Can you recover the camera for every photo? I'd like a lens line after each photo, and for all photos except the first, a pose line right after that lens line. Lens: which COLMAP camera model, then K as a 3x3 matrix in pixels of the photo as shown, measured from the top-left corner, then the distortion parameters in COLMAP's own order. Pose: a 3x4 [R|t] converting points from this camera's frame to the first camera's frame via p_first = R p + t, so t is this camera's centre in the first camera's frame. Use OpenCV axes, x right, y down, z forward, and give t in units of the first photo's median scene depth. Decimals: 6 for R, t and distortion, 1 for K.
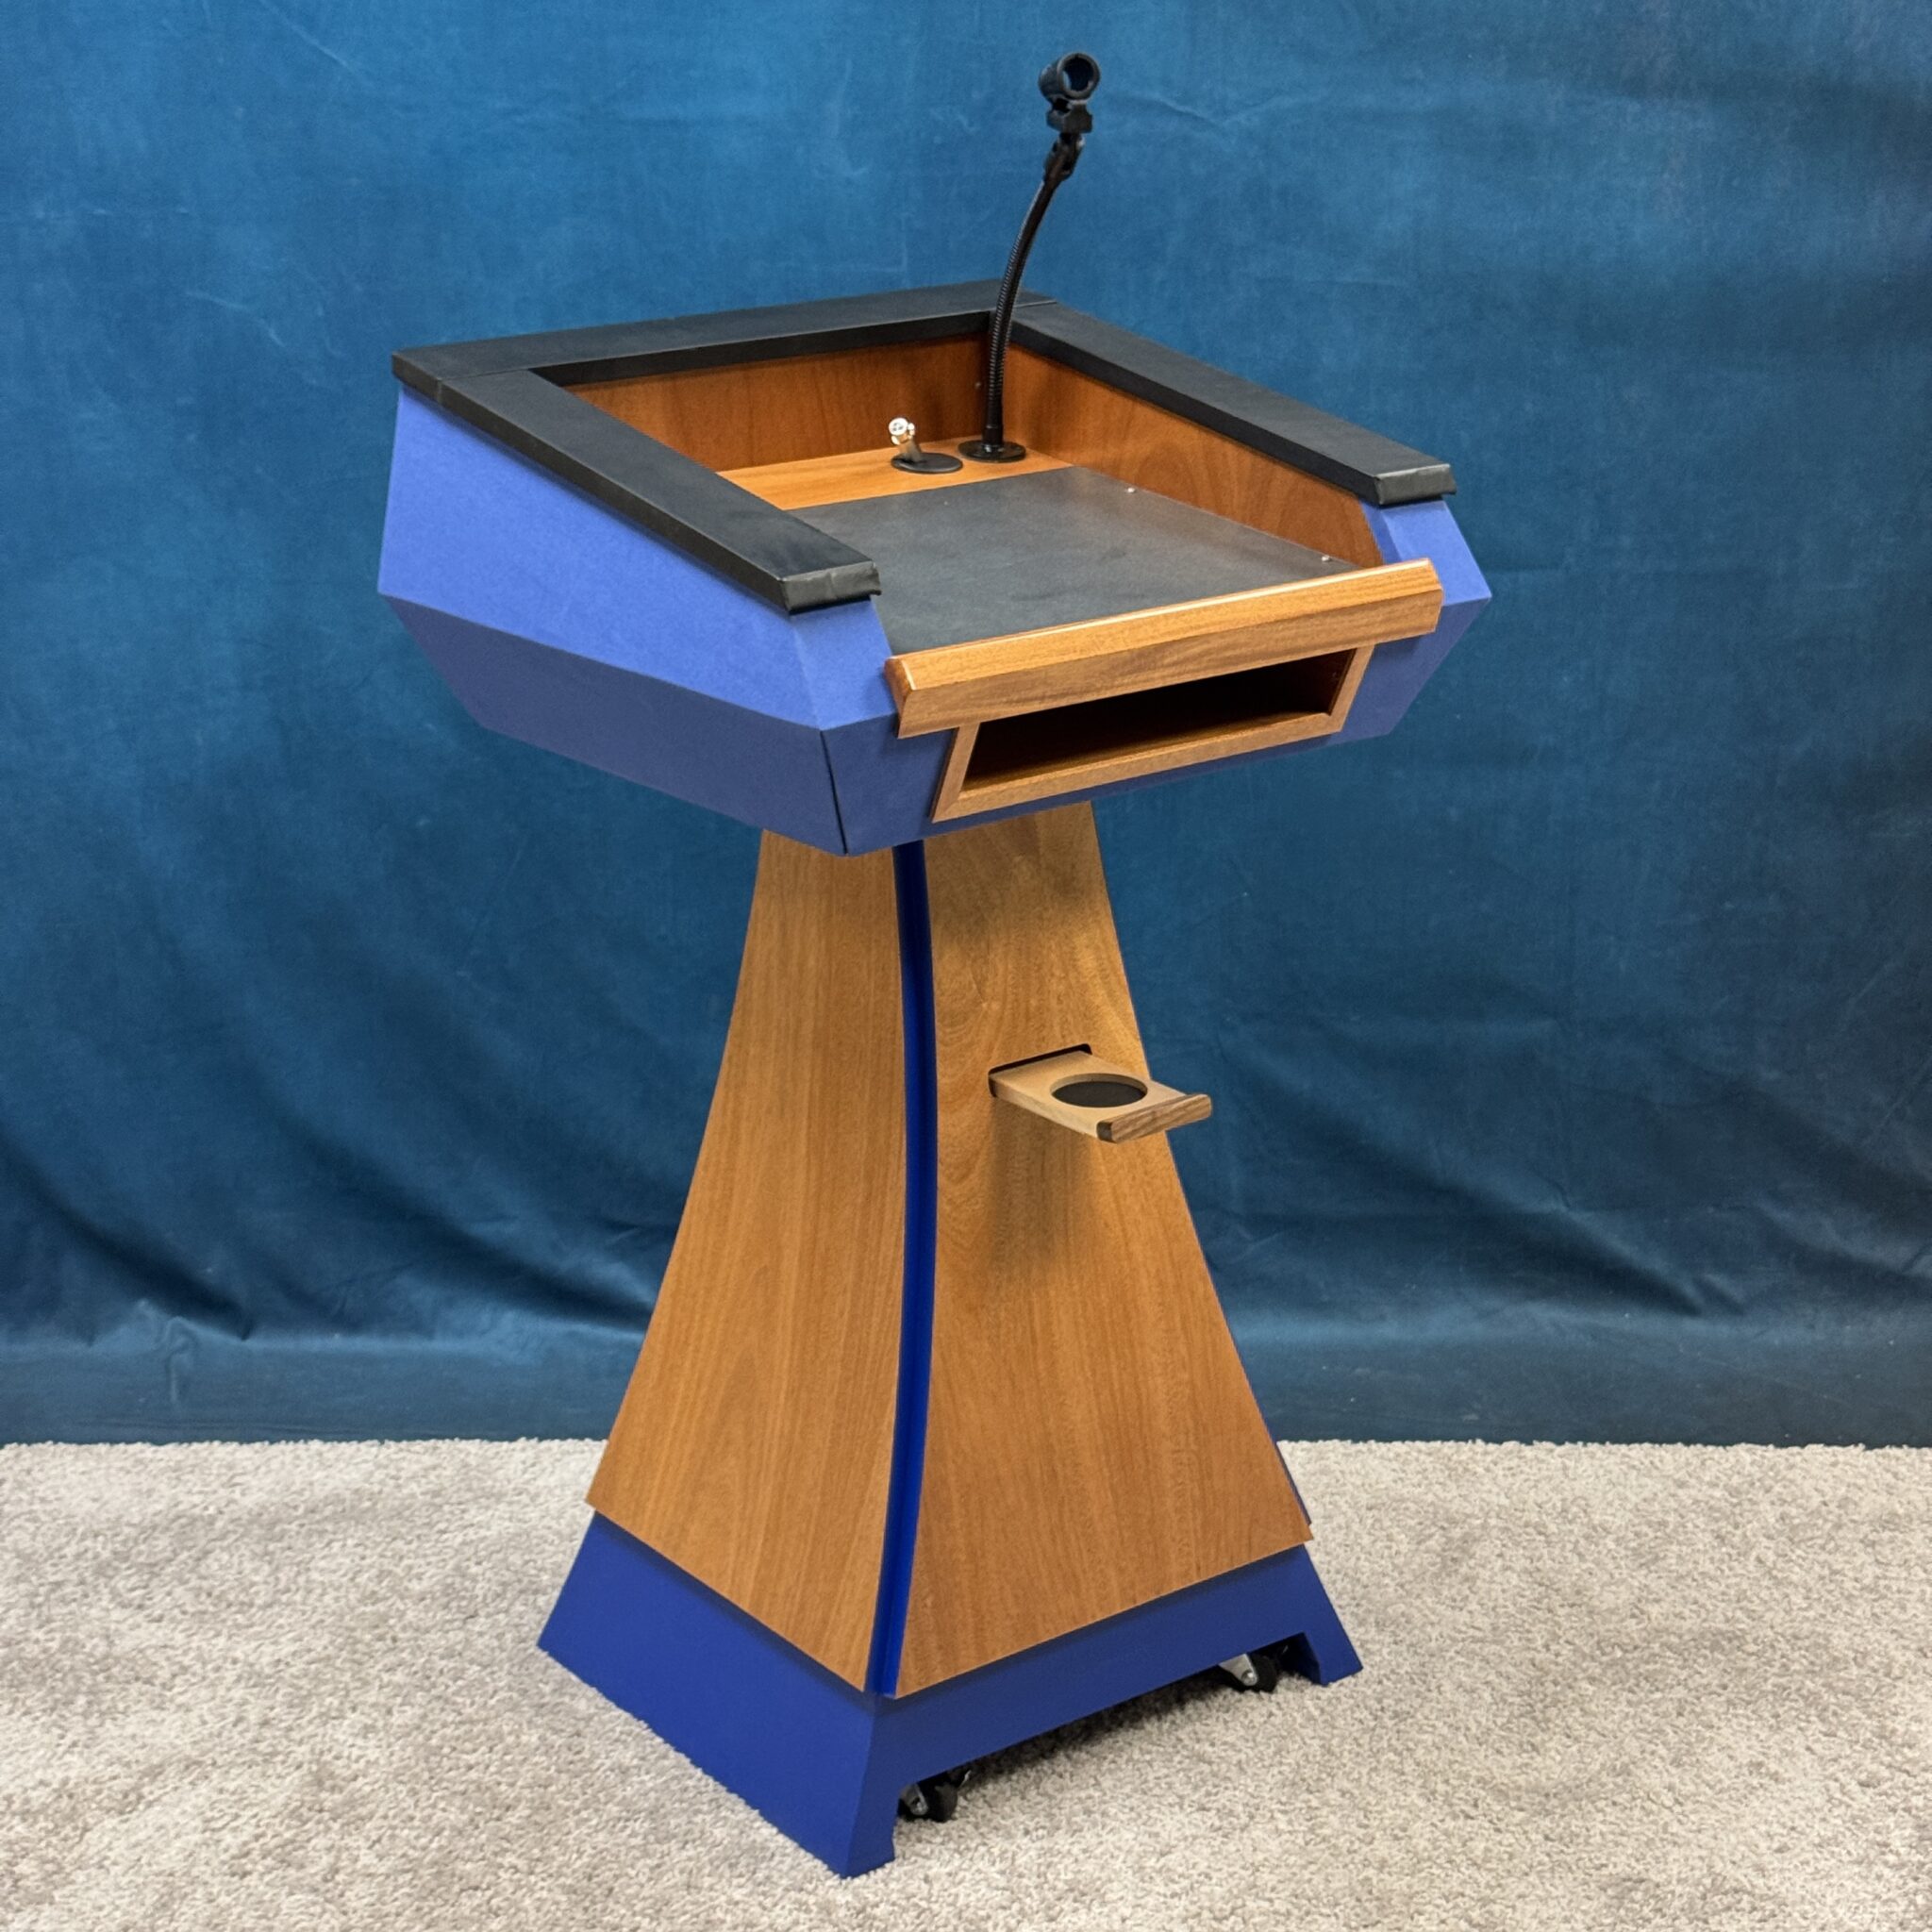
lens RADIAL K [[3640.2, 0, 962.7], [0, 3640.2, 967.9], [0, 0, 1]] dist [0.112493, 0.000000]
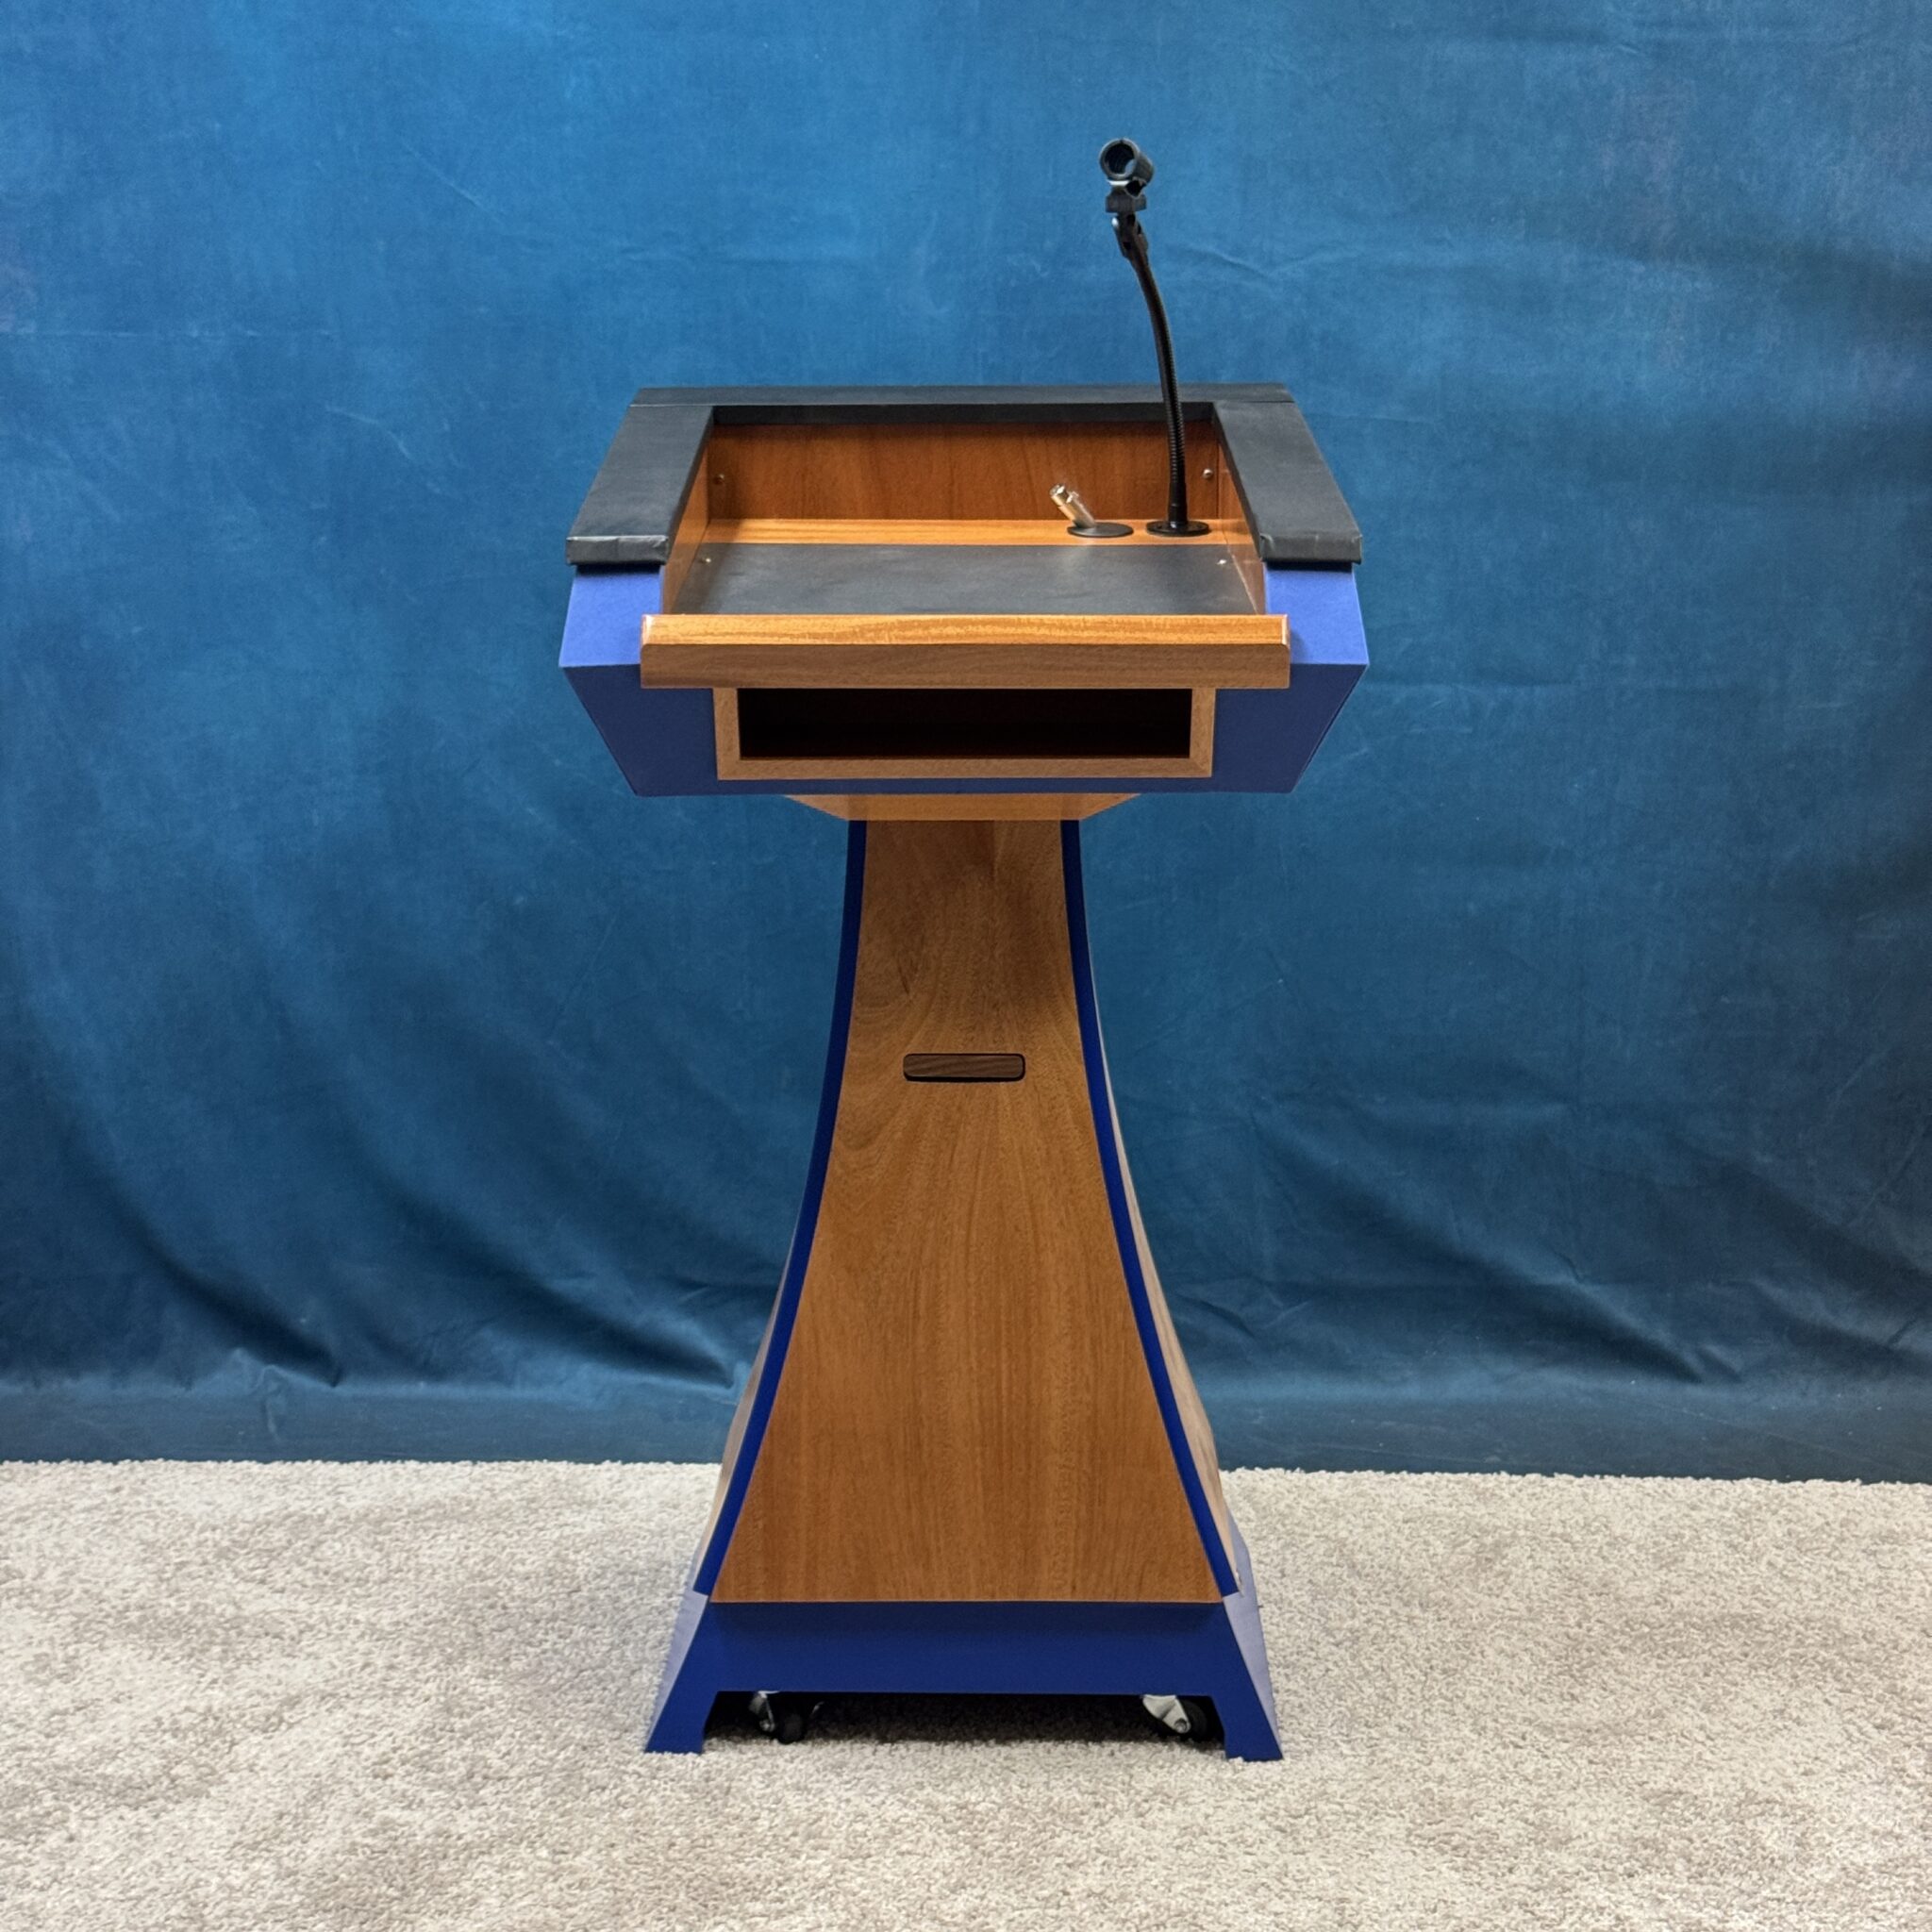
lens RADIAL K [[3640.2, 0, 971.7], [0, 3640.2, 969.8], [0, 0, 1]] dist [0.112493, 0.000000]
pose [[0.999497, 0.017650, 0.026352, -0.044497], [-0.014763, 0.994254, -0.106022, 0.096793], [-0.028072, 0.105579, 0.994015, -0.075147]]
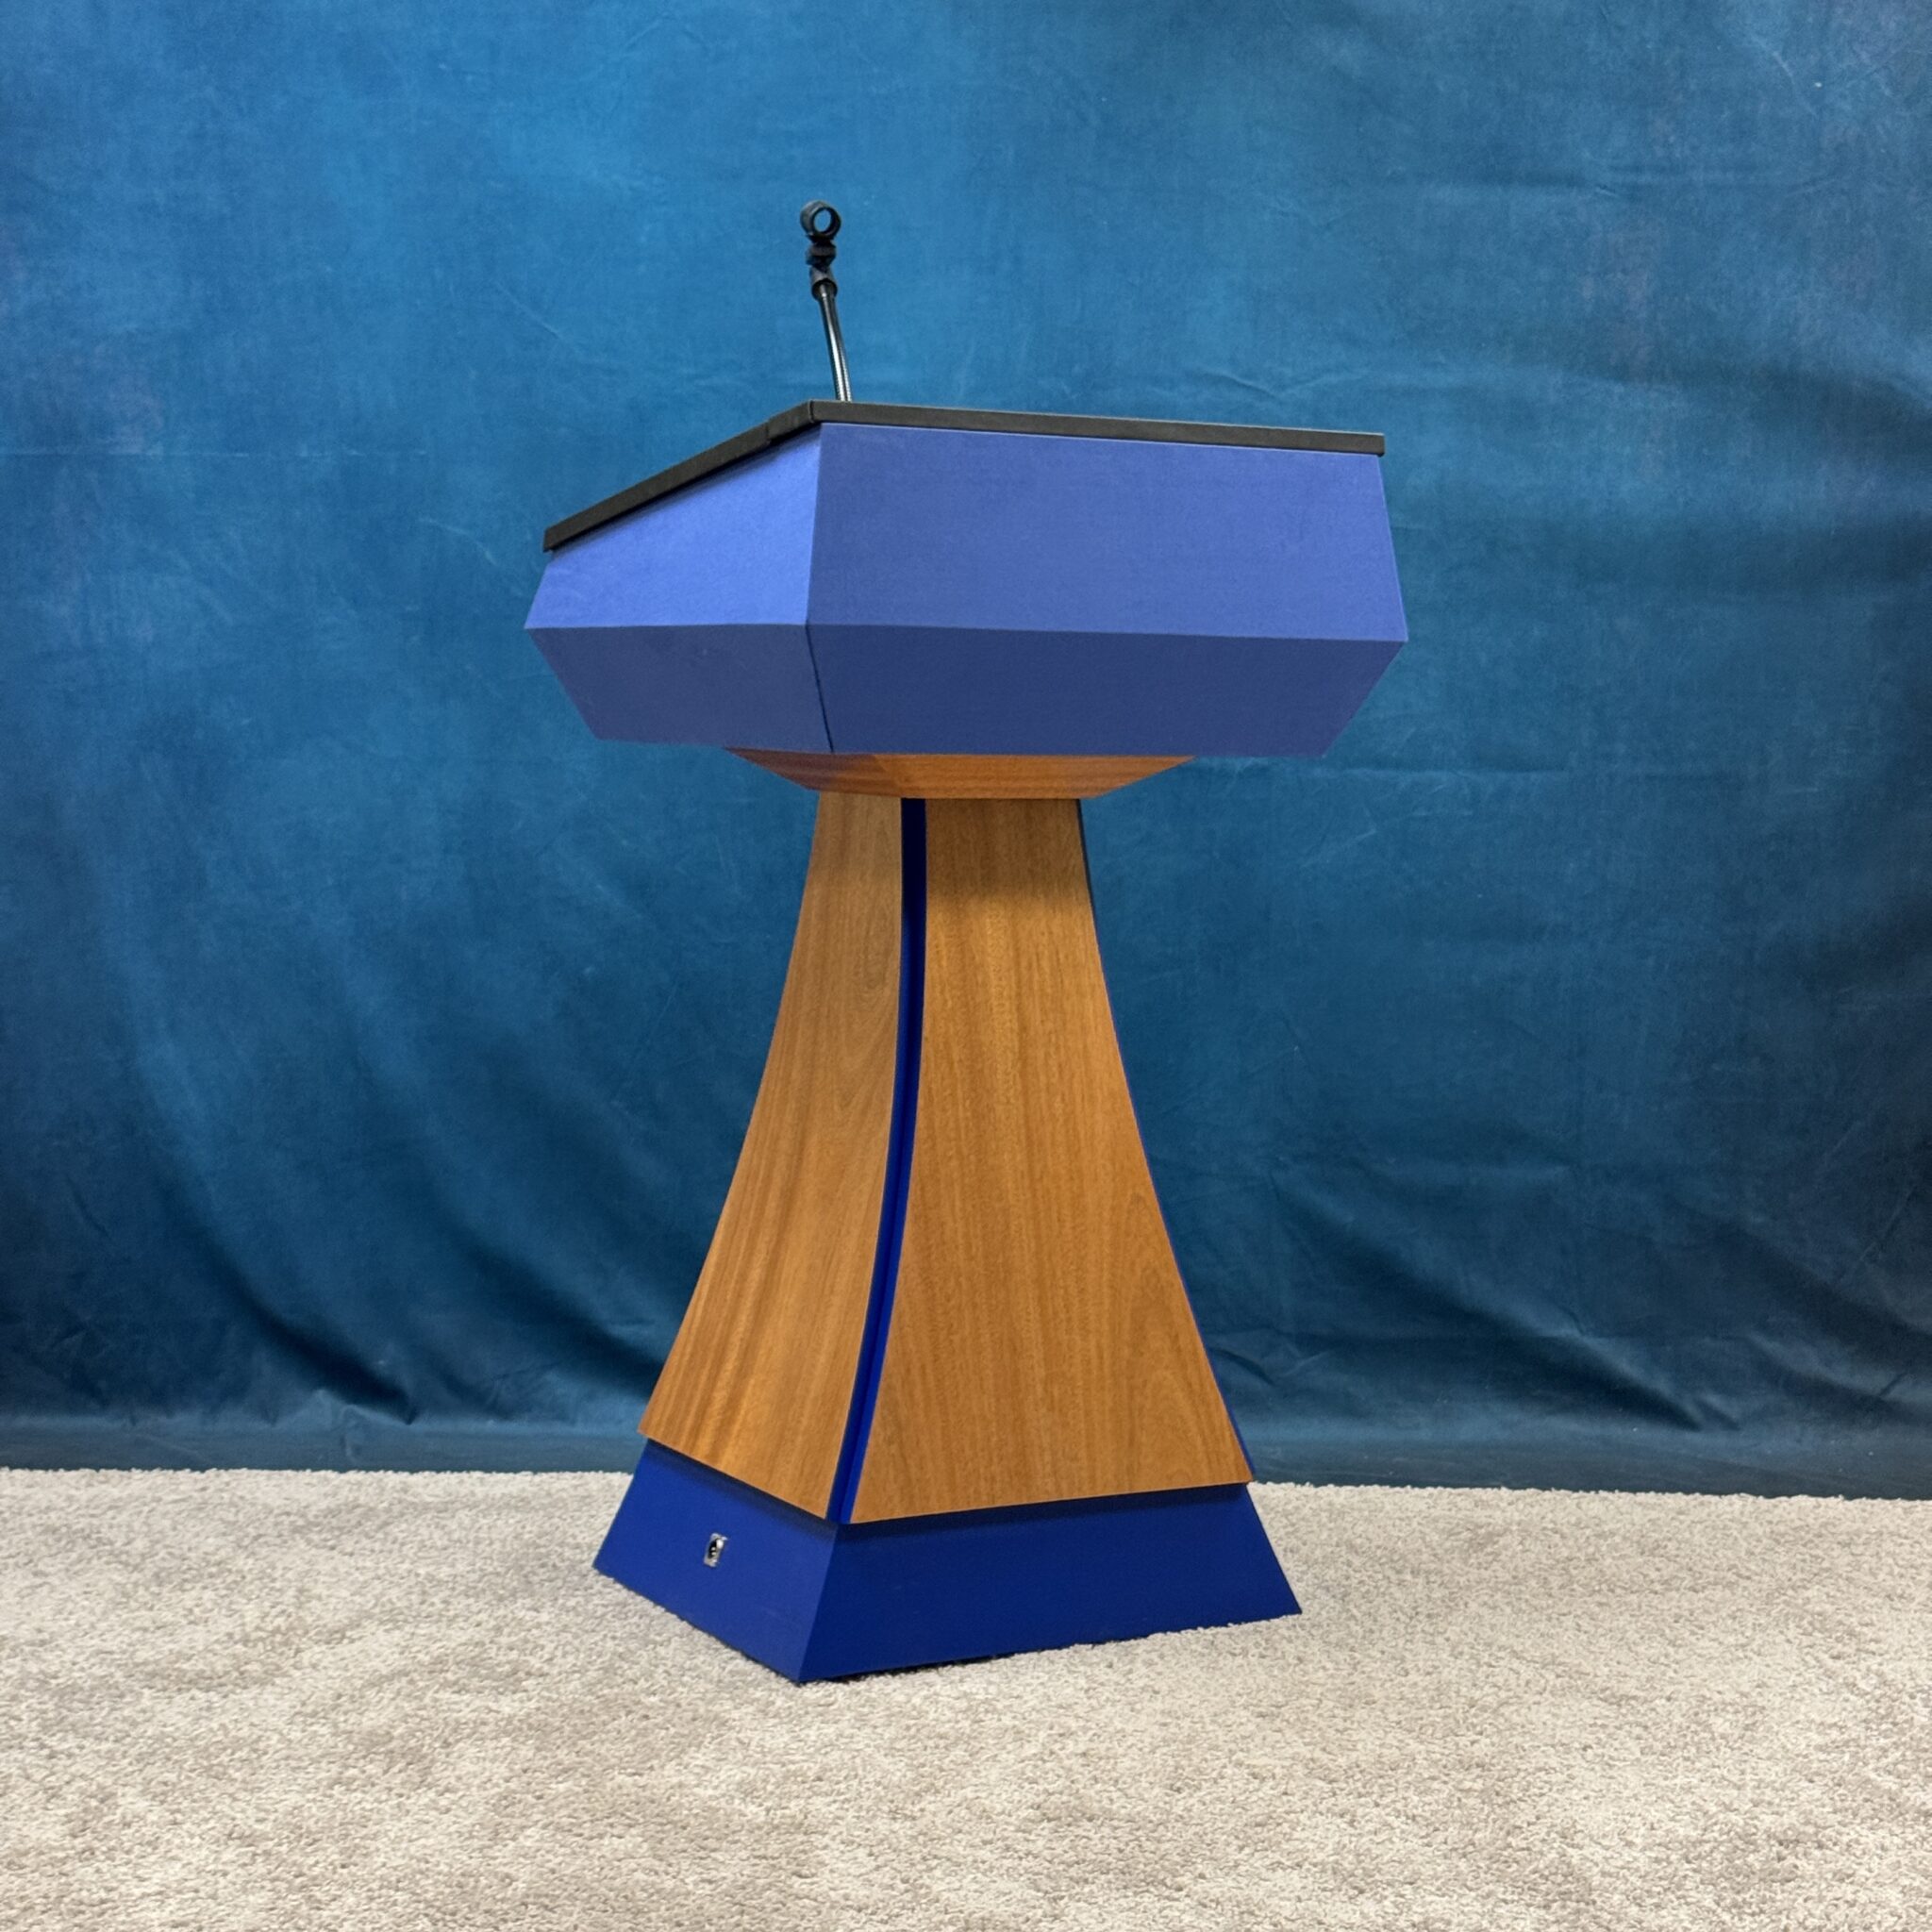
lens RADIAL K [[3640.2, 0, 957.5], [0, 3640.2, 965.3], [0, 0, 1]] dist [0.112493, 0.000000]
pose [[0.999690, 0.020675, -0.013856, -0.014997], [-0.023177, 0.976229, -0.215499, 0.215262], [0.009071, 0.215754, 0.976406, -0.140453]]
